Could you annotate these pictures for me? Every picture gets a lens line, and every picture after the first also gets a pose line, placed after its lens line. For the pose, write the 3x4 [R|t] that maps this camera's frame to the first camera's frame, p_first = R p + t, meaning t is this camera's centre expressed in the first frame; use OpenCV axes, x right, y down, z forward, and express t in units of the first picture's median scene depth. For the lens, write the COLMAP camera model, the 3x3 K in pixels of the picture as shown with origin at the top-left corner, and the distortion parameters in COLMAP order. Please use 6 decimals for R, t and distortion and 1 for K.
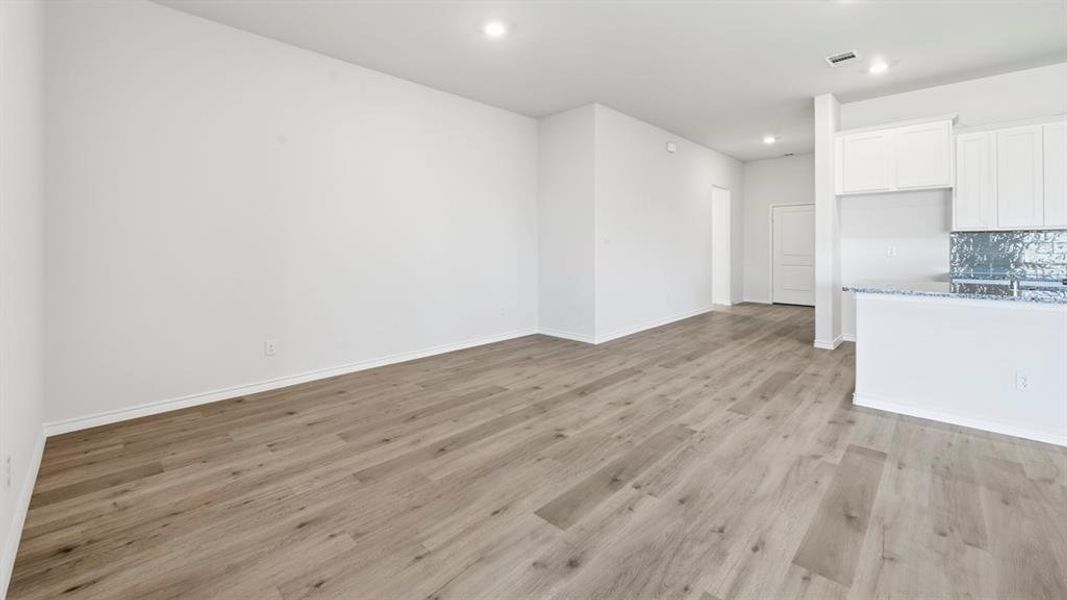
lens RADIAL K [[425.0, 0, 536.1], [0, 425.0, 249.9], [0, 0, 1]] dist [-0.008723, -0.000532]
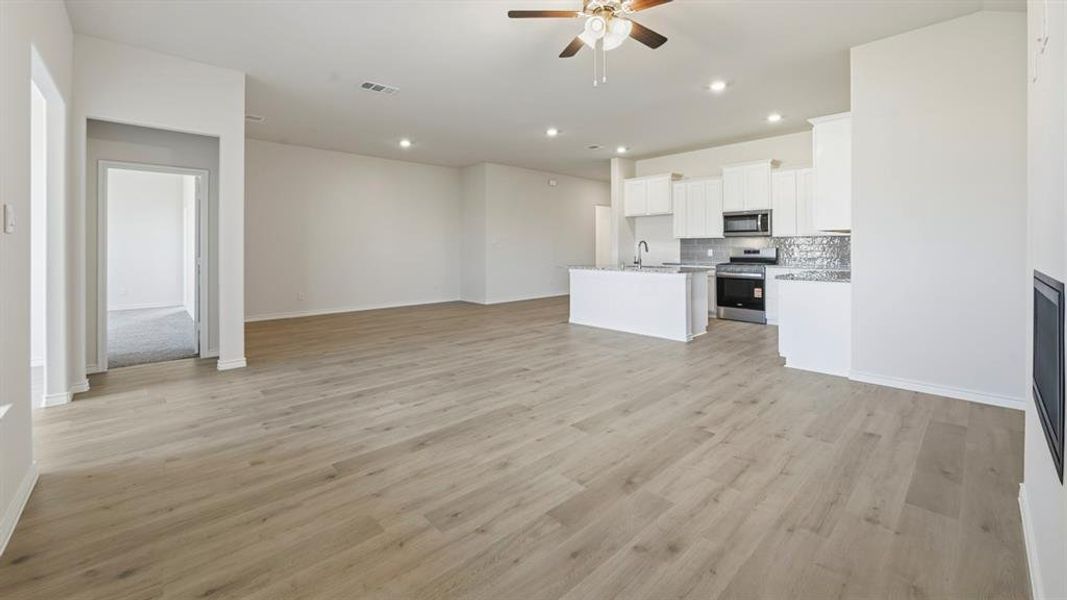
lens RADIAL K [[425.0, 0, 535.2], [0, 425.0, 237.5], [0, 0, 1]] dist [-0.008723, -0.000532]
pose [[0.998948, 0.001695, -0.045830, 0.629549], [-0.003050, 0.999560, -0.029509, 0.008657], [0.045760, 0.029618, 0.998513, -1.047390]]
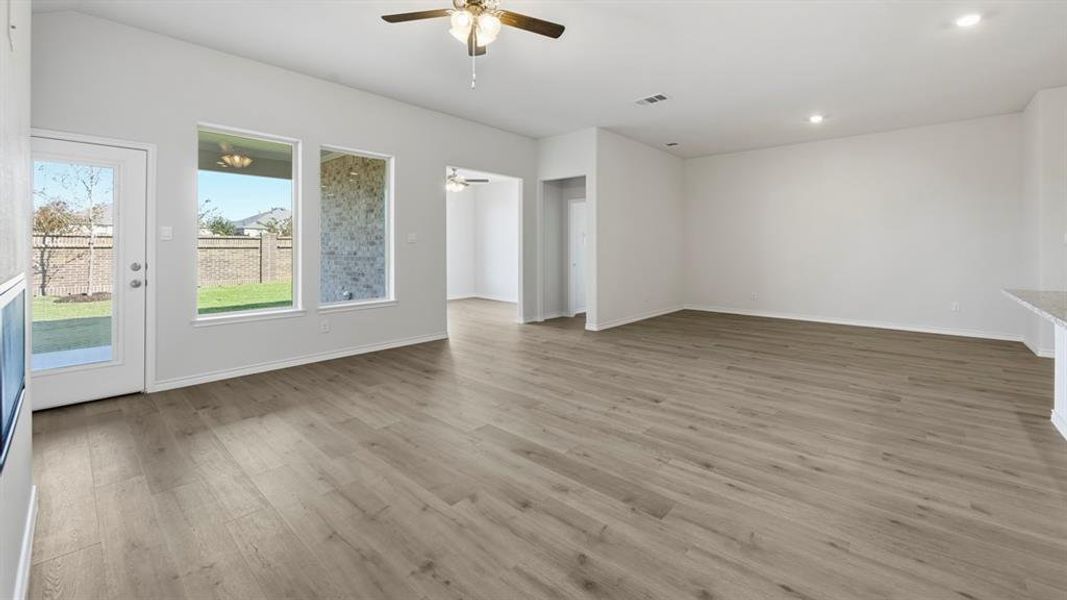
lens RADIAL K [[425.0, 0, 546.2], [0, 425.0, 247.6], [0, 0, 1]] dist [-0.008723, -0.000532]
pose [[0.046125, 0.002674, -0.998932, 1.512429], [-0.006791, 0.999974, 0.002364, -0.004743], [0.998913, 0.006674, 0.046142, -0.133236]]
